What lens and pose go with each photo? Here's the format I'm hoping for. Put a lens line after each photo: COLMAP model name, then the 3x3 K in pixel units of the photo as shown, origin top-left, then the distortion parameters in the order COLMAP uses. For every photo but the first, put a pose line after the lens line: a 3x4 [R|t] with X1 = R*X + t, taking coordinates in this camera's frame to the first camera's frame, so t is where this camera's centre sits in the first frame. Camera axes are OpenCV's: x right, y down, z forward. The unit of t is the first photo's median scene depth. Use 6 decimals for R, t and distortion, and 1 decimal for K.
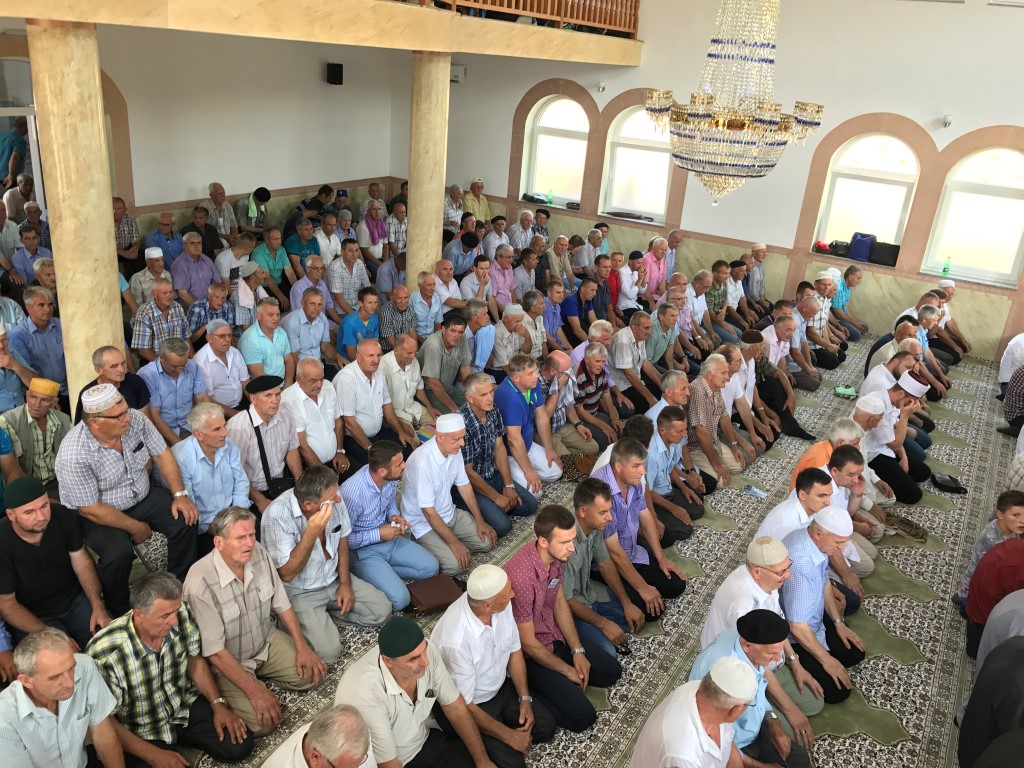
lens RADIAL K [[834.9, 0, 510.1], [0, 834.9, 379.5], [0, 0, 1]] dist [0.000713, 0.004002]
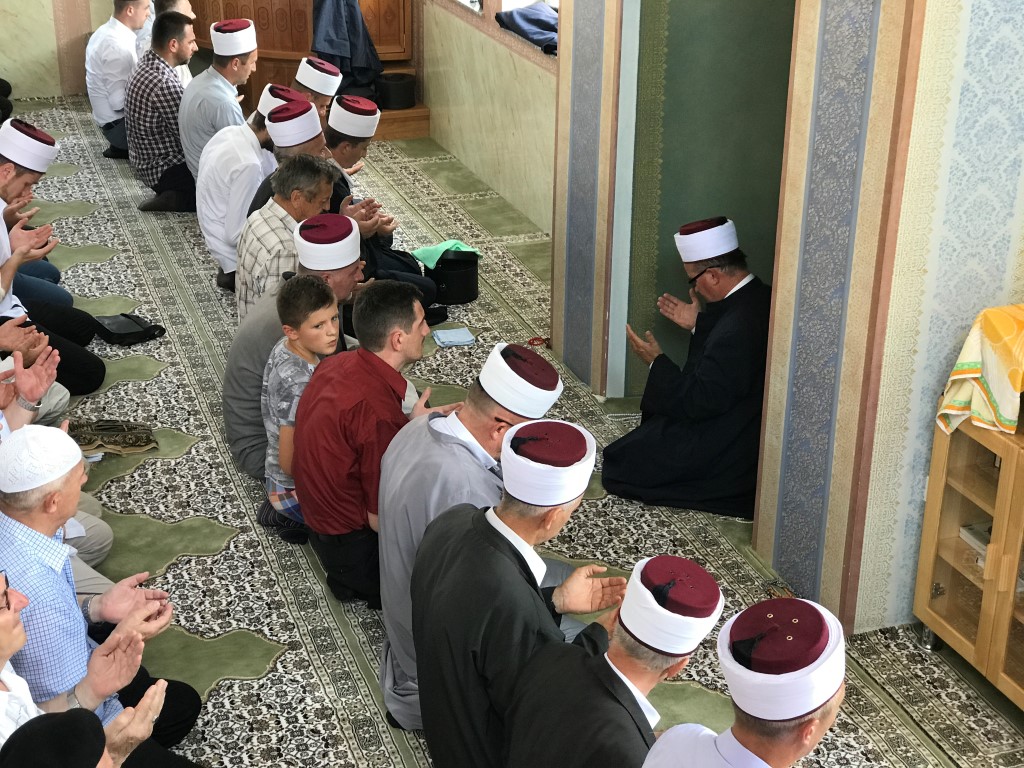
lens RADIAL K [[1642.6, 0, 512.0], [0, 1642.6, 384.0], [0, 0, 1]] dist [0.005495, 0.004604]
pose [[0.629647, -0.380754, 0.677179, -0.027083], [0.318945, 0.921509, 0.221575, 0.012043], [-0.708392, 0.076468, 0.701665, 0.188976]]
